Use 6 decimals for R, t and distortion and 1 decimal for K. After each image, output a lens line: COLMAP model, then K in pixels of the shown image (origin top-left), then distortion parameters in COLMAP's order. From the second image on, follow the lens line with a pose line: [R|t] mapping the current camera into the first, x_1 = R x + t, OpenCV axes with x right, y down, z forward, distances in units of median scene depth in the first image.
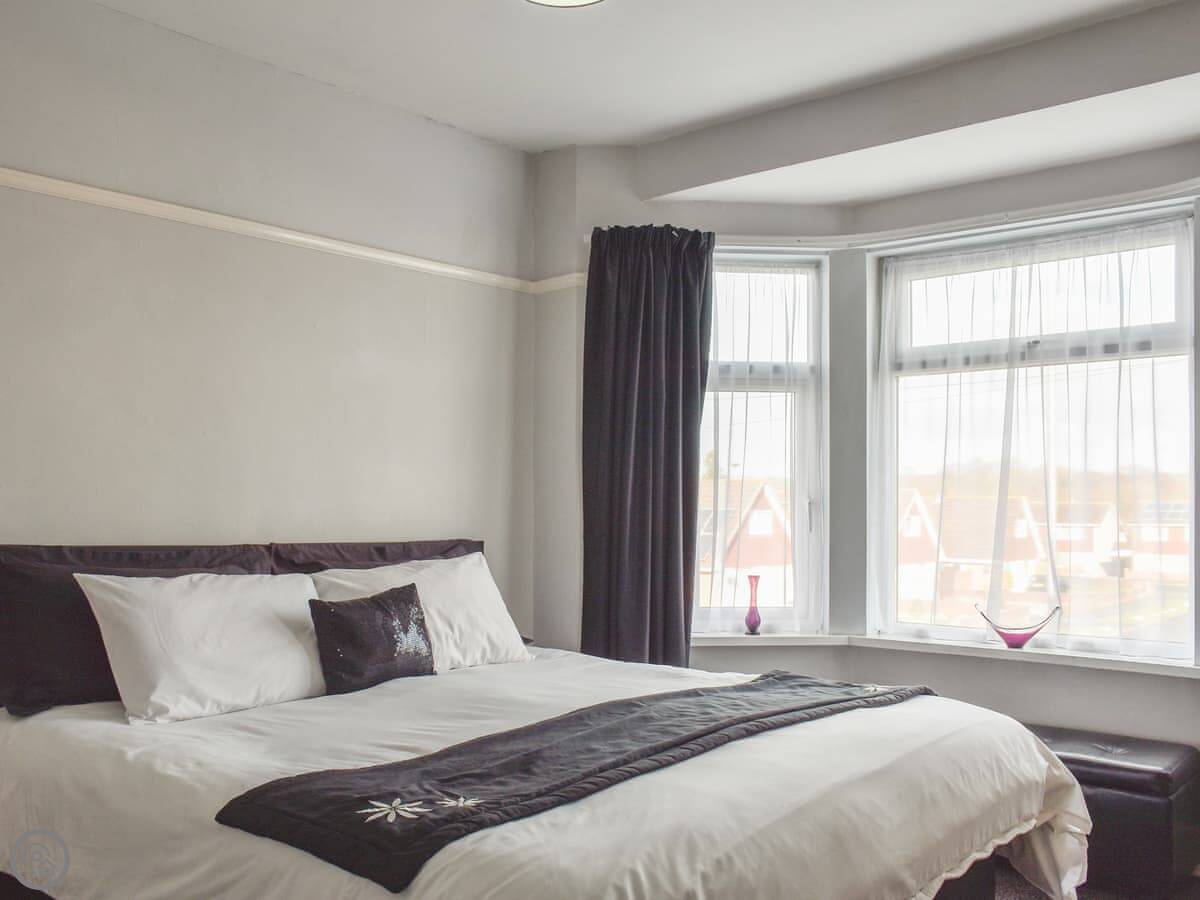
lens RADIAL K [[1099.6, 0, 601.0], [0, 1099.6, 493.8], [0, 0, 1]] dist [-0.011902, 0.007189]
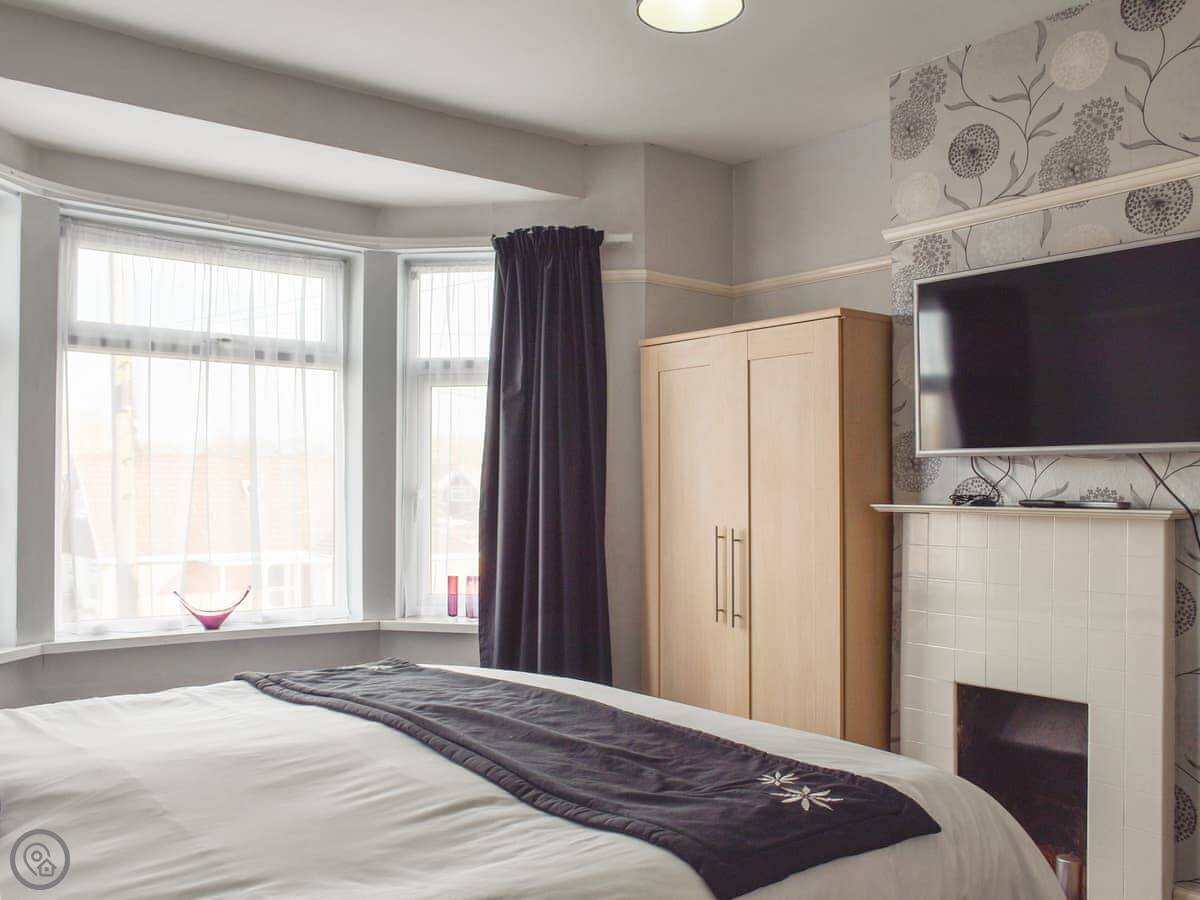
lens RADIAL K [[1100.2, 0, 512.0], [0, 1100.2, 455.6], [0, 0, 1]] dist [0.009884, 0.008859]
pose [[0.249714, 0.030924, 0.967826, -0.564866], [-0.013214, 0.999506, -0.028526, 0.001290], [-0.968229, -0.005665, 0.249999, 0.458590]]
